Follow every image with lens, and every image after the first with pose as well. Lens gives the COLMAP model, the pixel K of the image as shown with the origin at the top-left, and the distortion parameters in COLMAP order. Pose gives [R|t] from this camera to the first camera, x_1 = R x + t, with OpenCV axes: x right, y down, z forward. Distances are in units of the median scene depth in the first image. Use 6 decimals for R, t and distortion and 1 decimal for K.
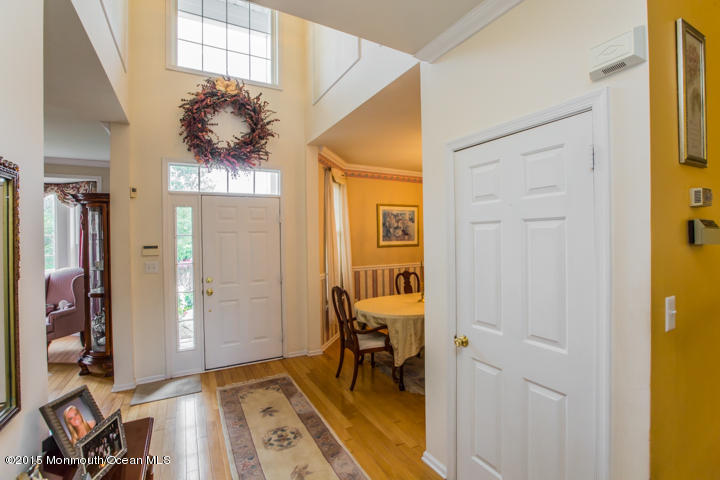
lens RADIAL K [[330.4, 0, 354.9], [0, 330.4, 235.5], [0, 0, 1]] dist [-0.057771, 0.027983]
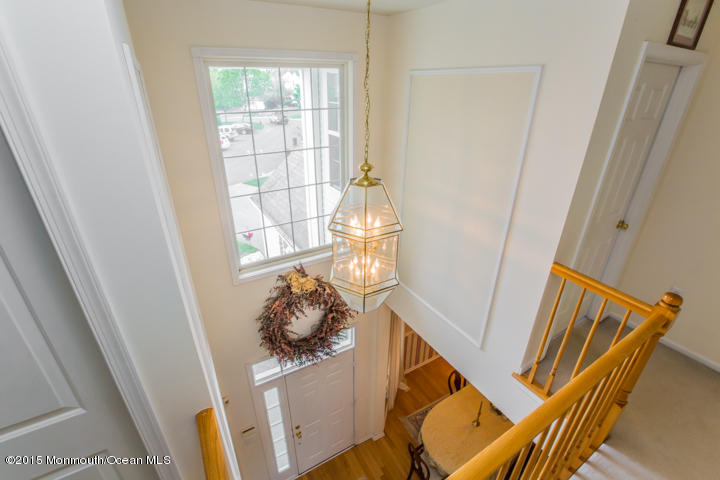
lens RADIAL K [[330.4, 0, 354.9], [0, 330.4, 235.5], [0, 0, 1]] dist [-0.057771, 0.027983]
pose [[0.998663, -0.004230, 0.051523, -0.315840], [-0.018700, 0.899595, 0.436325, -0.993032], [-0.048196, -0.436705, 0.898313, 0.285385]]
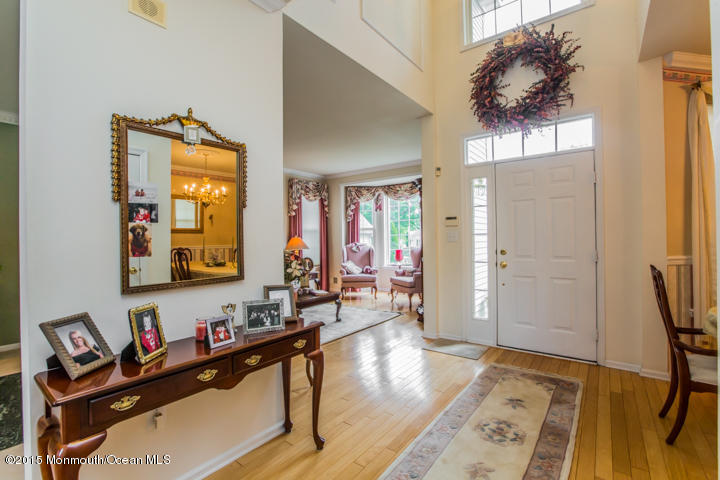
lens RADIAL K [[330.4, 0, 354.9], [0, 330.4, 235.5], [0, 0, 1]] dist [-0.057771, 0.027983]
pose [[0.410012, 0.002008, -0.912078, 0.252728], [0.008548, 0.999945, 0.006044, 0.082931], [0.912040, -0.010274, 0.409972, 0.230170]]
